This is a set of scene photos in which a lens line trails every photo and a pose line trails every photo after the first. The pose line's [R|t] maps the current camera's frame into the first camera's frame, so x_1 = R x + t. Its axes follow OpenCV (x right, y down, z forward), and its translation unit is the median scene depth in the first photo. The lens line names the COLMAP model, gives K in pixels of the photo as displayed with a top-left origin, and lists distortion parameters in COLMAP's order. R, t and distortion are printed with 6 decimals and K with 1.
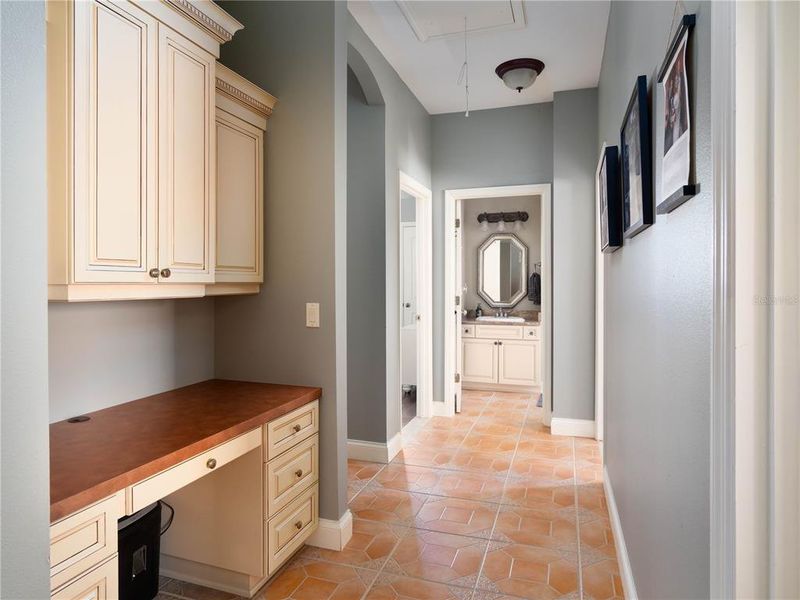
lens RADIAL K [[486.2, 0, 400.1], [0, 486.2, 292.7], [0, 0, 1]] dist [0.022141, -0.000125]
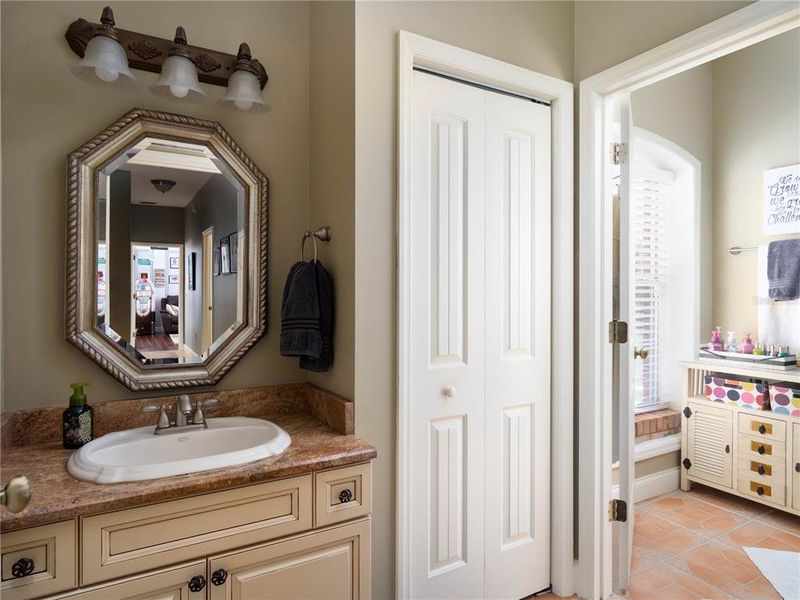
lens RADIAL K [[486.2, 0, 398.8], [0, 486.2, 293.7], [0, 0, 1]] dist [0.022141, -0.000125]
pose [[0.656206, 0.004950, 0.754566, 0.085280], [0.008670, 0.999863, -0.014098, -0.017189], [-0.754532, 0.015793, 0.656073, 0.736053]]
